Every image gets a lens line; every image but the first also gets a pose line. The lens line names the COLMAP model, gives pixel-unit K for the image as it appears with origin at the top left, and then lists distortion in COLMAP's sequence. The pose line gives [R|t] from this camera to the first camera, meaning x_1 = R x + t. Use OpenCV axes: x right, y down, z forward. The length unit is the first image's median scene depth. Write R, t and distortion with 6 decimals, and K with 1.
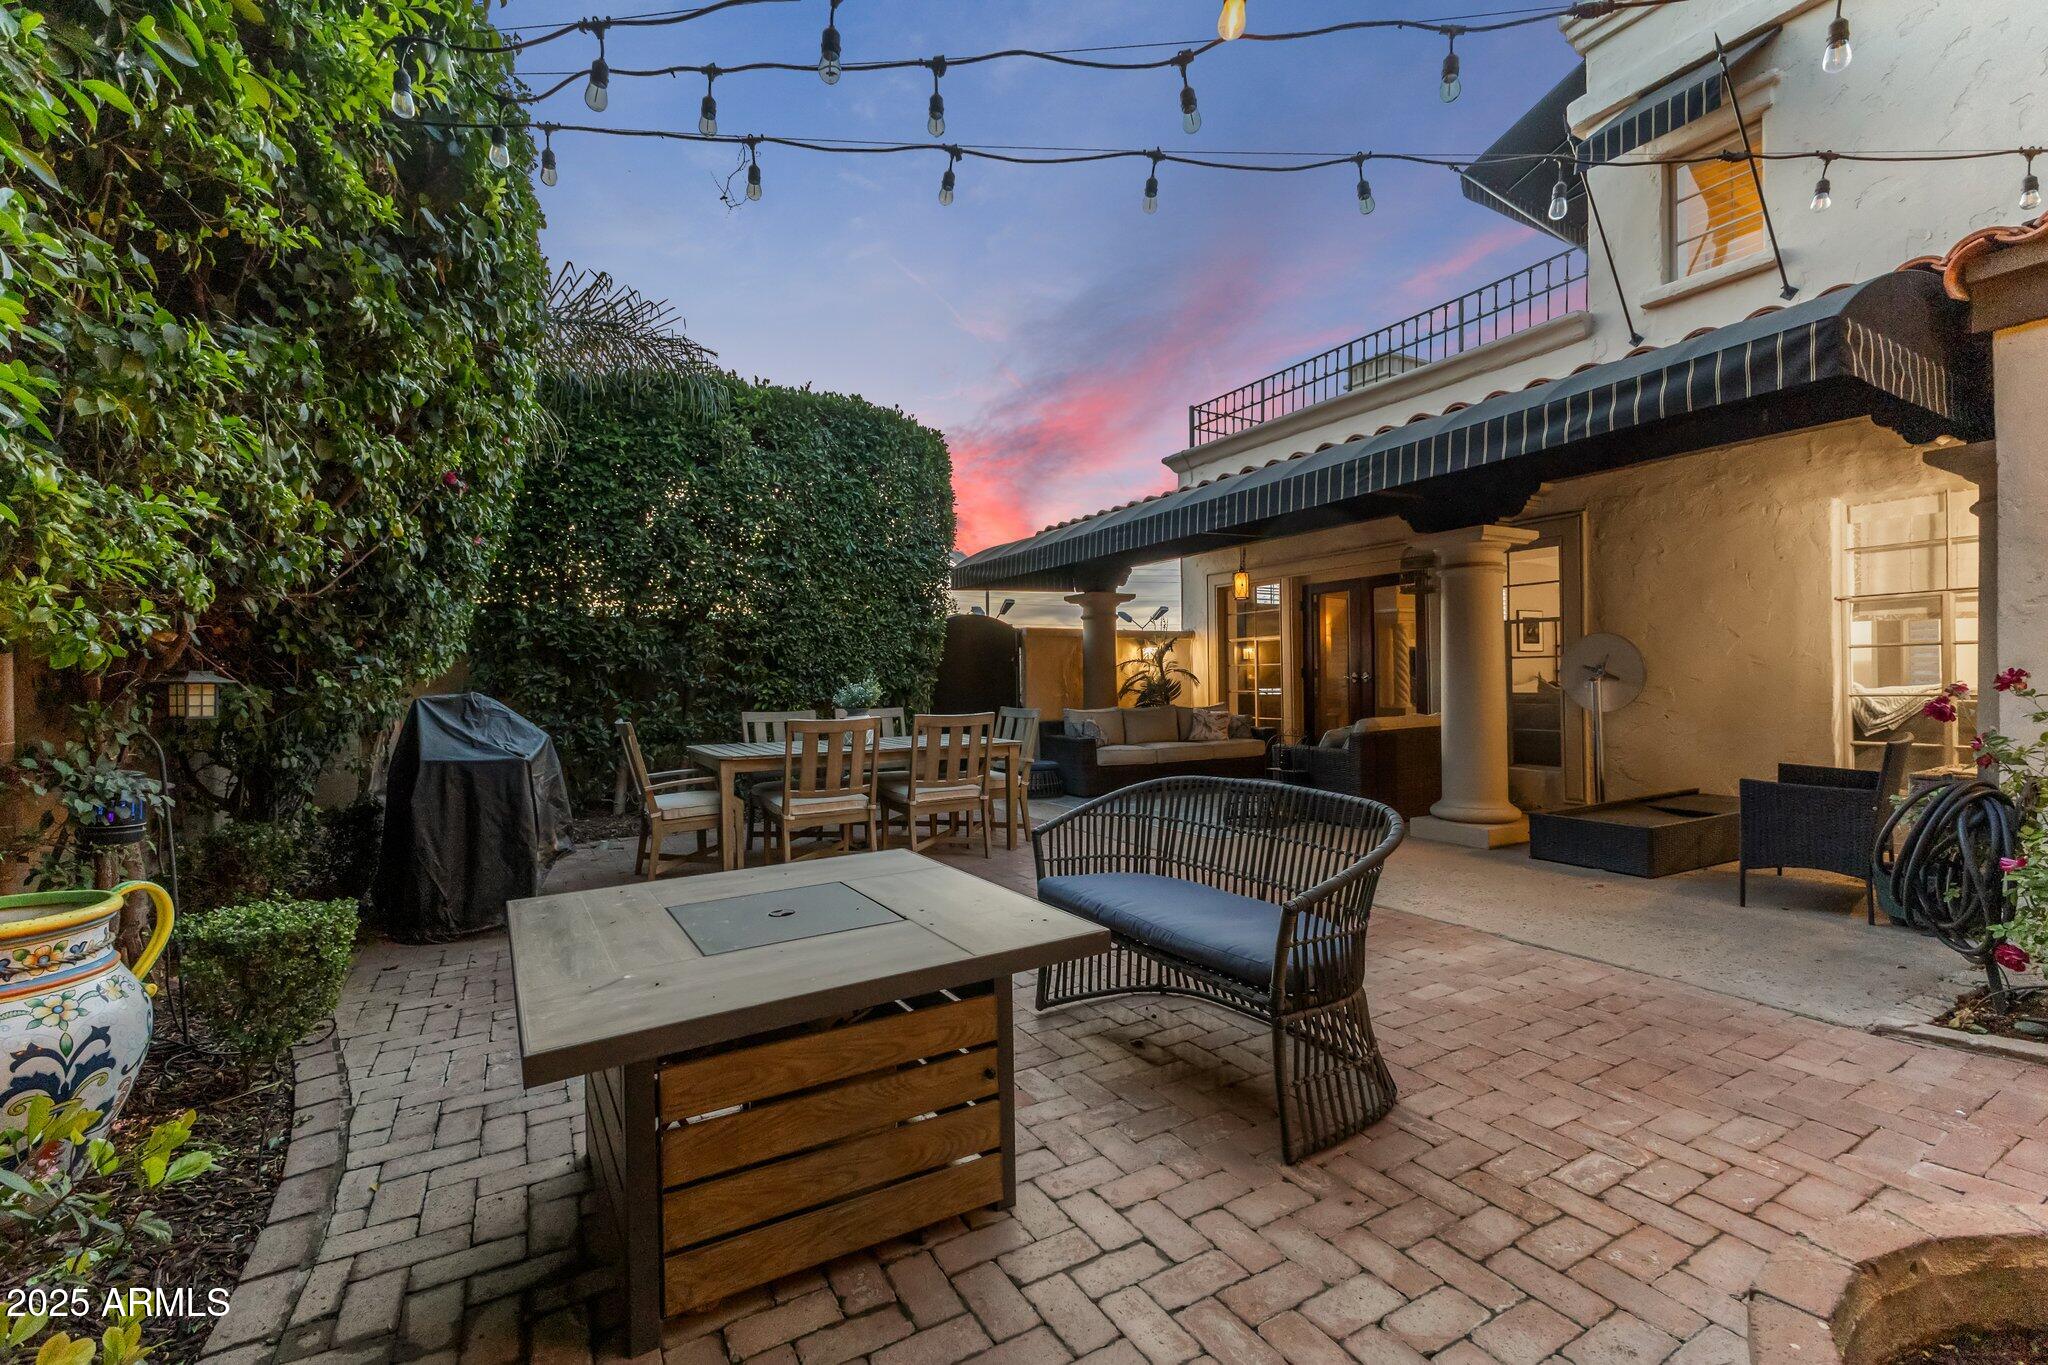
lens RADIAL K [[882.2, 0, 1029.3], [0, 882.2, 686.5], [0, 0, 1]] dist [0.000337, 0.000750]
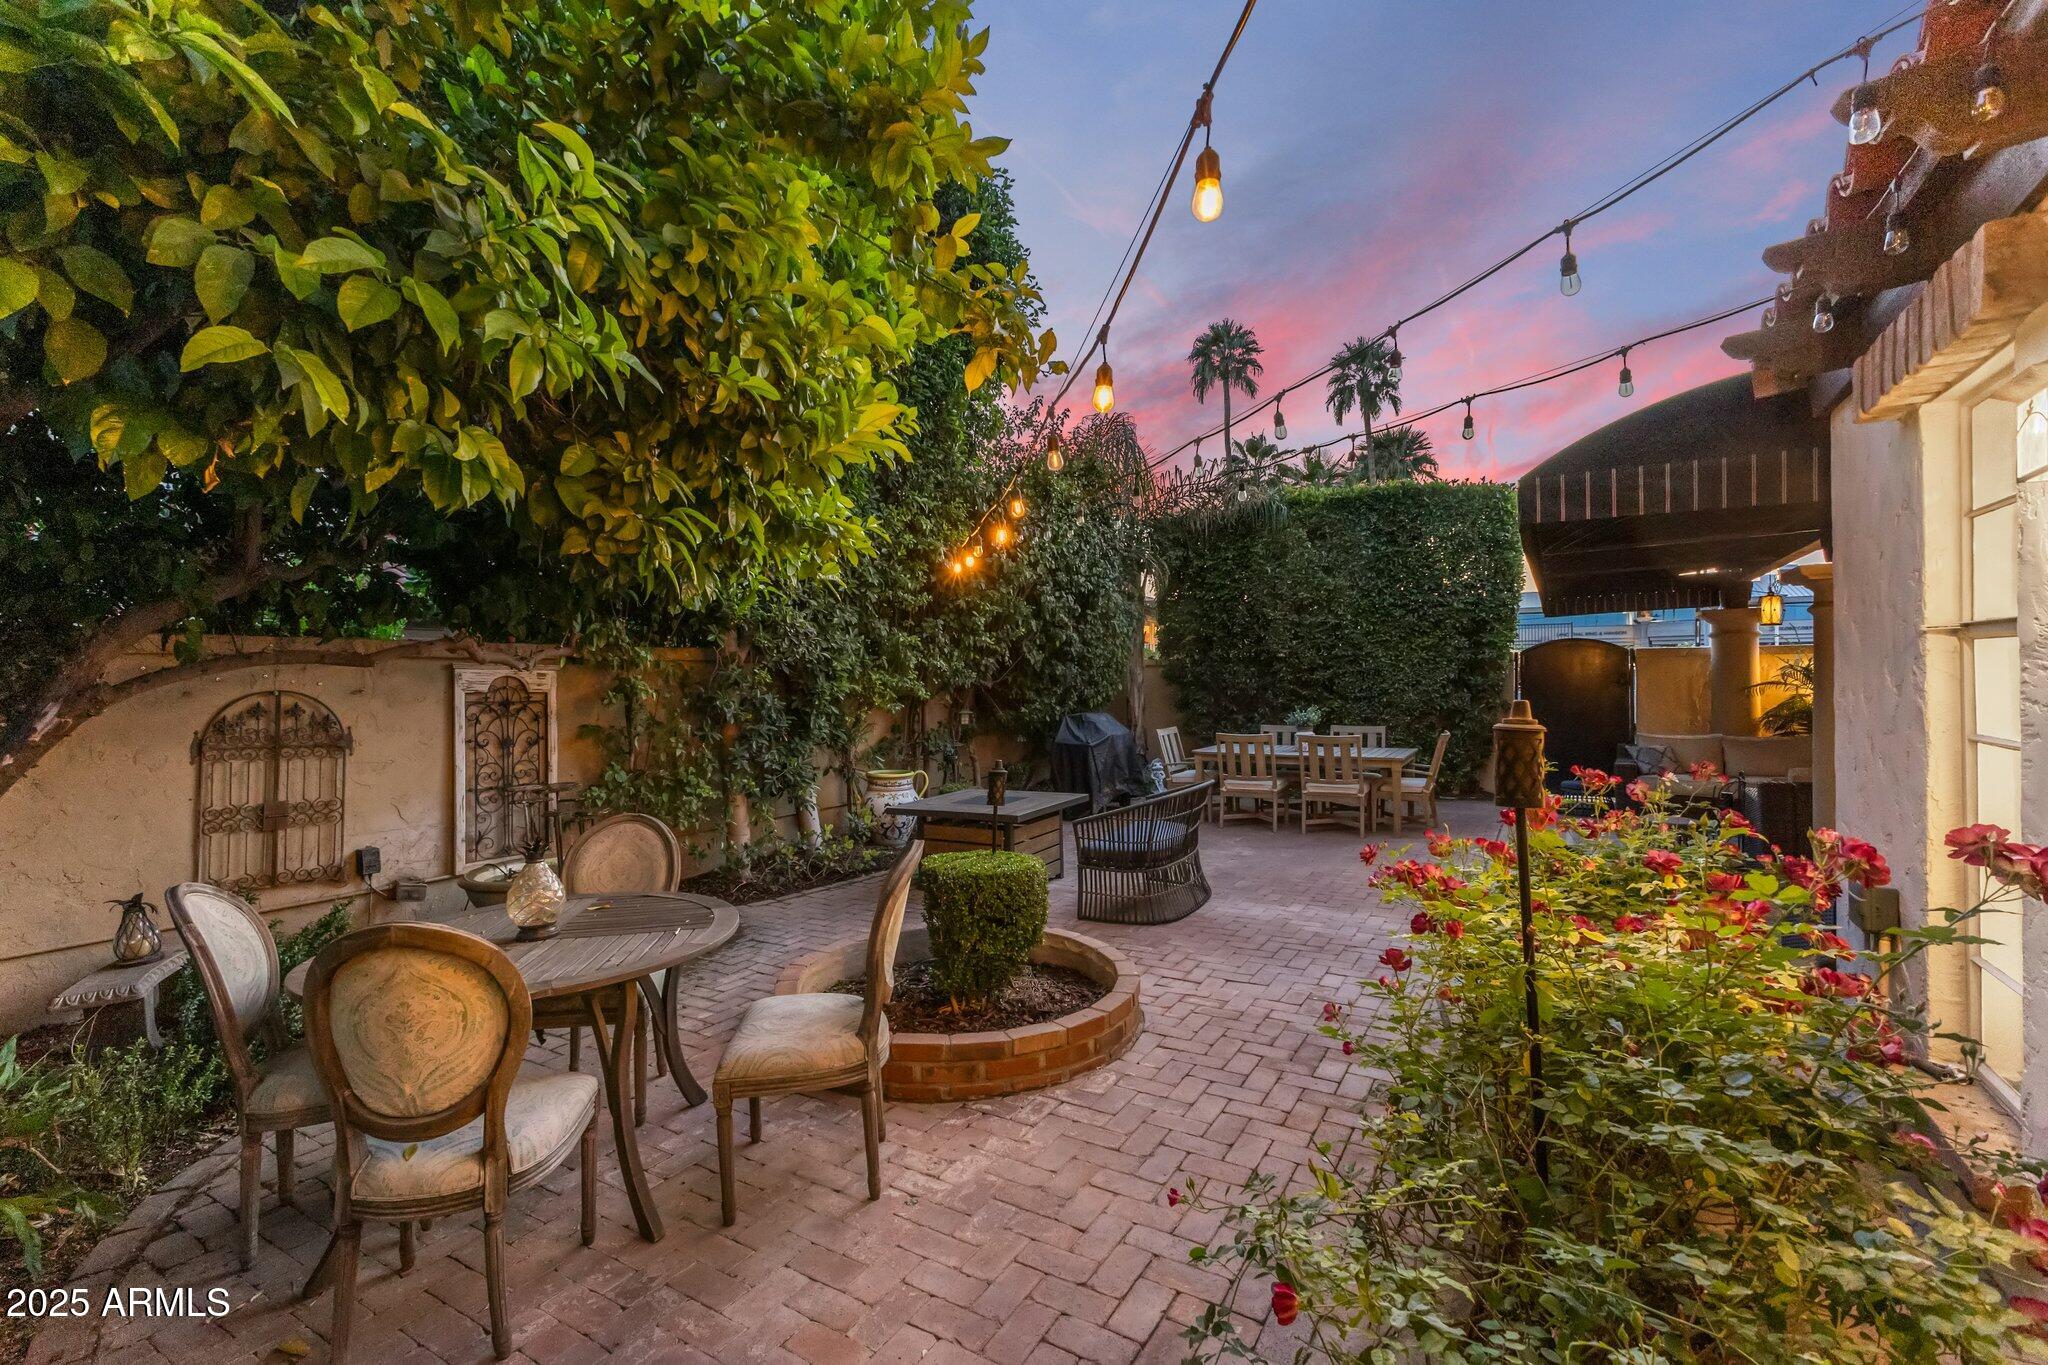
lens RADIAL K [[882.2, 0, 1025.1], [0, 882.2, 672.1], [0, 0, 1]] dist [0.000337, 0.000750]
pose [[0.489023, 0.004964, -0.872257, 0.639075], [0.003950, 0.999961, 0.007906, -0.060444], [0.872262, -0.007312, 0.488984, -0.111379]]
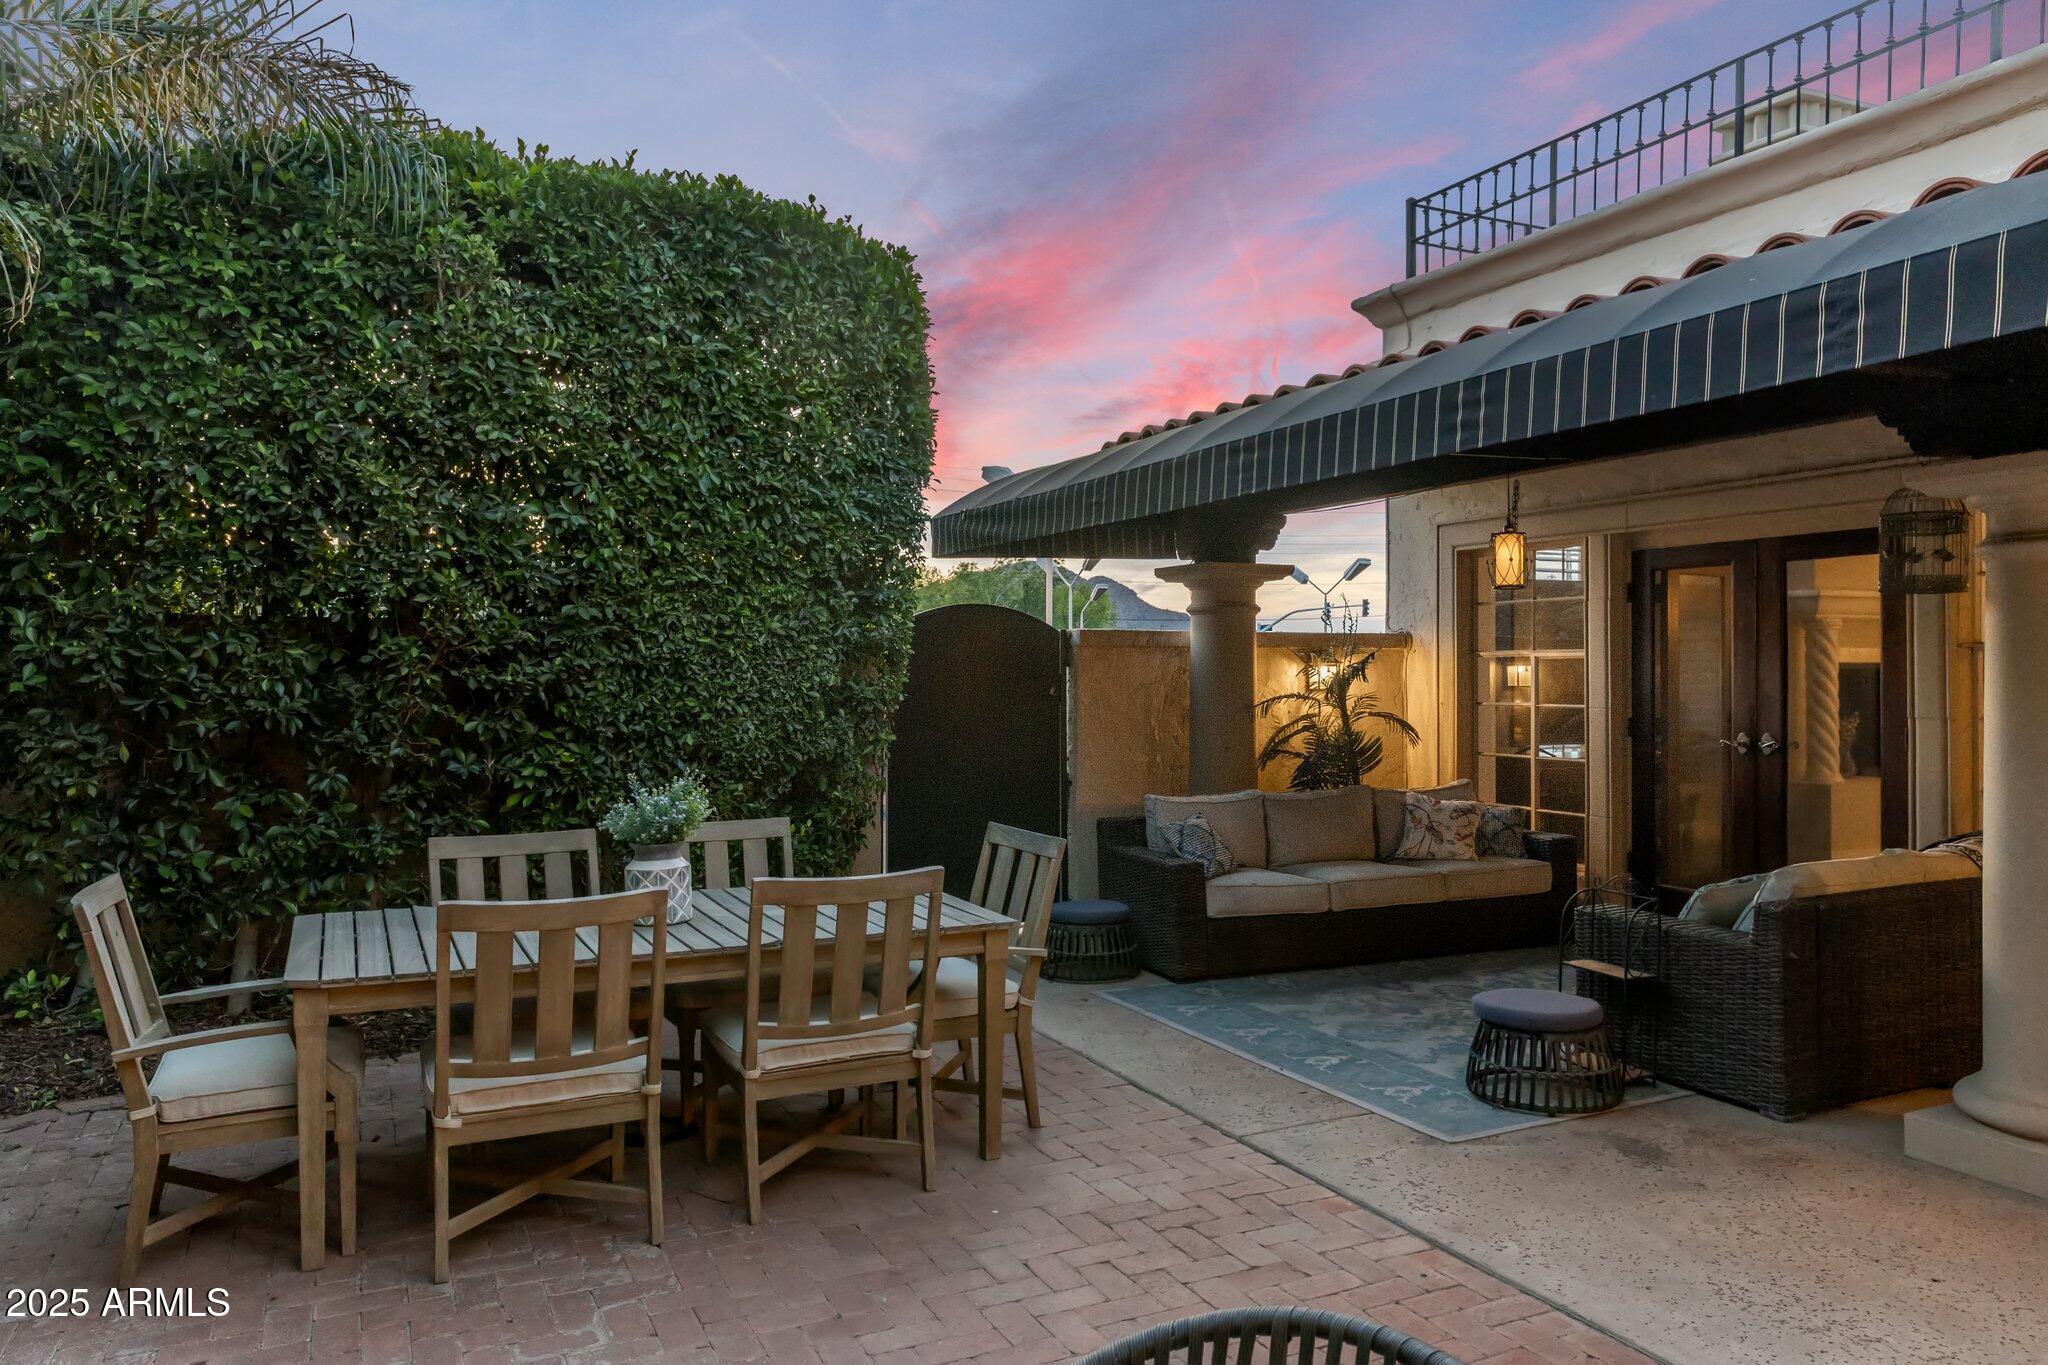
lens RADIAL K [[1437.3, 0, 1025.8], [0, 1437.3, 676.8], [0, 0, 1]] dist [0.007705, -0.000095]
pose [[0.996731, 0.011660, -0.079943, 0.040088], [-0.011904, 0.999926, -0.002574, -0.044114], [0.079907, 0.003517, 0.996796, 0.191533]]
